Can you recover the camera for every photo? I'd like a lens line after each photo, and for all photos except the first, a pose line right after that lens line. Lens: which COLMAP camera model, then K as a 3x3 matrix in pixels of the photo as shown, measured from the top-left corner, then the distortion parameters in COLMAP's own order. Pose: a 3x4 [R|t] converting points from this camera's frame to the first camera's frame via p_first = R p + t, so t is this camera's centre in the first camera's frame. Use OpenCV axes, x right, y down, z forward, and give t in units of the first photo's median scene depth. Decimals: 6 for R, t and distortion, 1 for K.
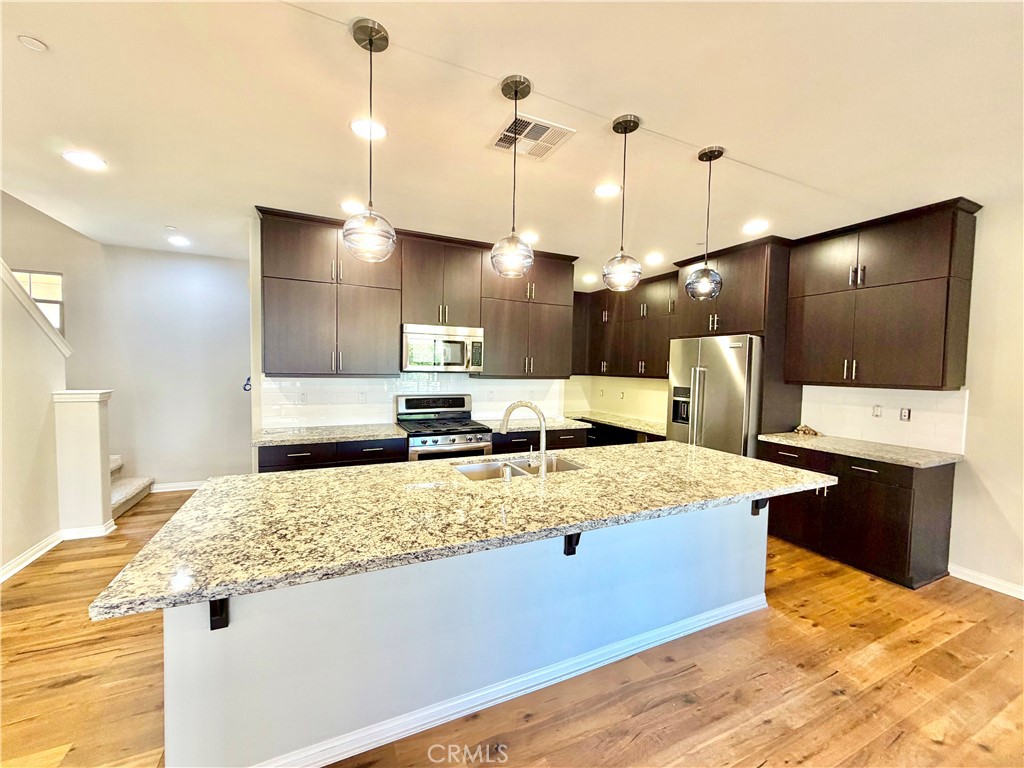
lens RADIAL K [[408.1, 0, 512.7], [0, 408.1, 386.3], [0, 0, 1]] dist [-0.000663, -0.000045]
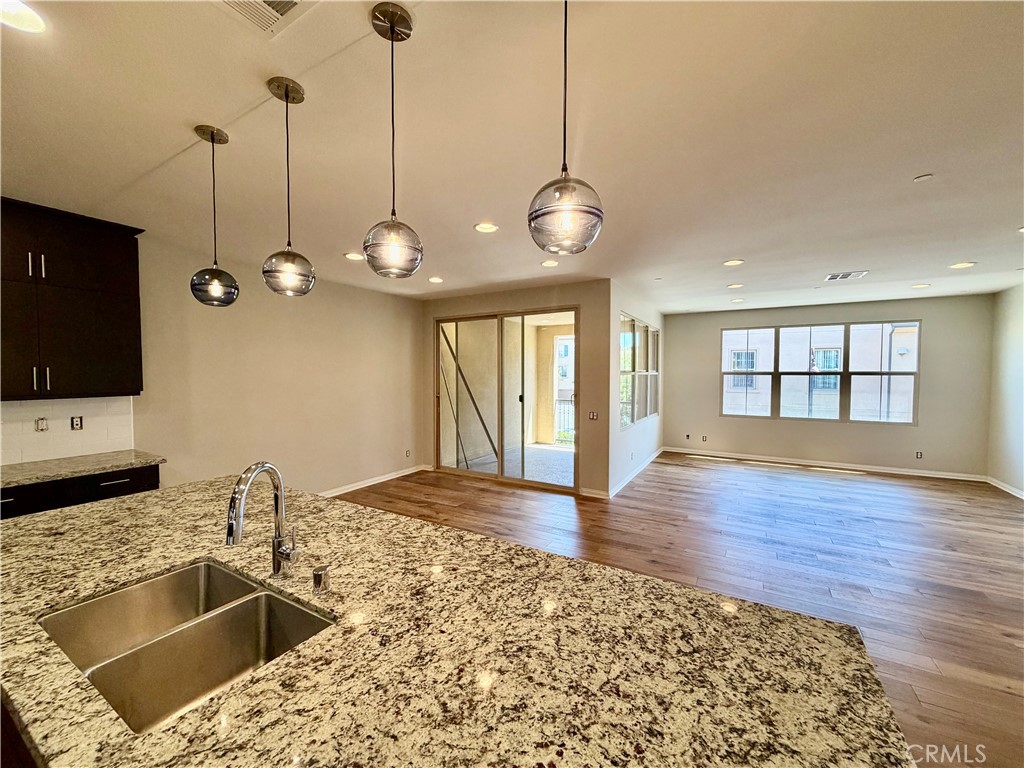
lens RADIAL K [[408.1, 0, 513.5], [0, 408.1, 384.8], [0, 0, 1]] dist [-0.000663, -0.000045]
pose [[-0.566925, -0.046885, 0.822434, -0.853737], [0.026587, 0.996817, 0.075153, -0.137379], [-0.823340, 0.064473, -0.563874, 1.443360]]
